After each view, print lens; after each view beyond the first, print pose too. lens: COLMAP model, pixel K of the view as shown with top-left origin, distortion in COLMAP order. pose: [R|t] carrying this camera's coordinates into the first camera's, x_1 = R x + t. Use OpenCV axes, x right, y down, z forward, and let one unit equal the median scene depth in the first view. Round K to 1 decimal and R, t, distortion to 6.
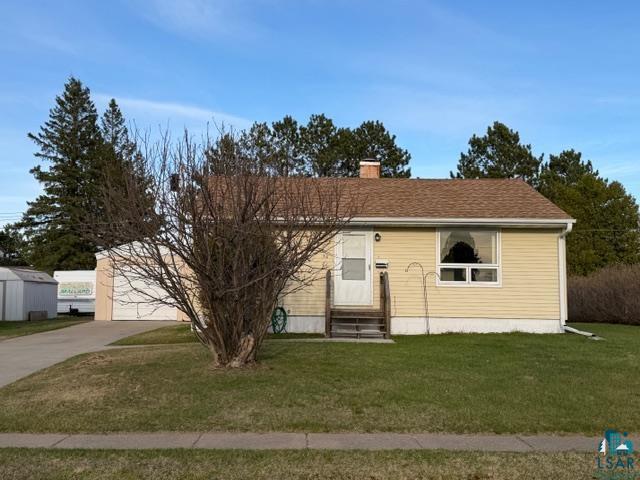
lens RADIAL K [[792.1, 0, 295.0], [0, 792.1, 240.0], [0, 0, 1]] dist [0.142683, -0.016582]
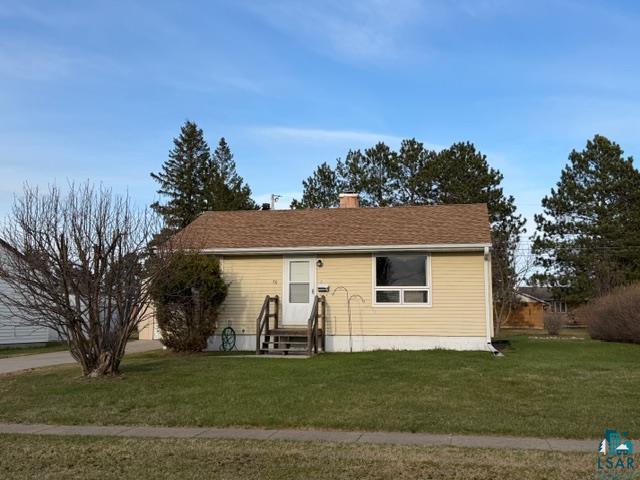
lens RADIAL K [[792.1, 0, 295.0], [0, 792.1, 240.0], [0, 0, 1]] dist [0.142683, -0.016582]
pose [[0.969366, -0.029920, -0.243791, 0.134912], [0.023850, 0.999329, -0.027811, -0.002551], [0.244459, 0.021144, 0.969429, -0.032413]]
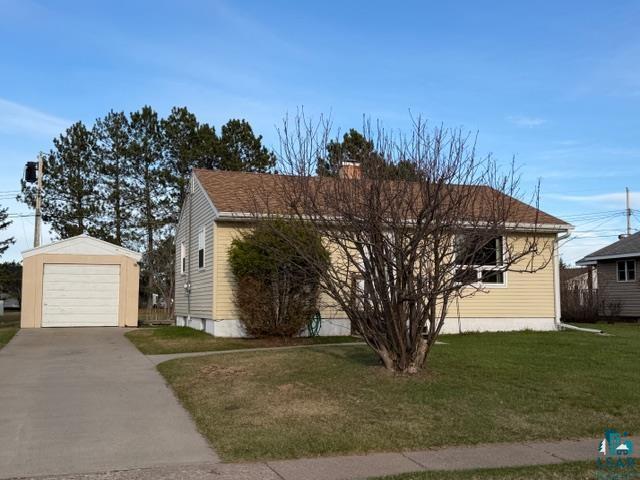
lens RADIAL K [[787.2, 0, 320.0], [0, 787.2, 270.9], [0, 0, 1]] dist [0.169487, -0.001667]
pose [[0.945870, 0.003616, 0.324526, -0.123684], [-0.015699, 0.999277, 0.034622, 0.001627], [-0.324166, -0.037842, 0.945243, 0.036258]]
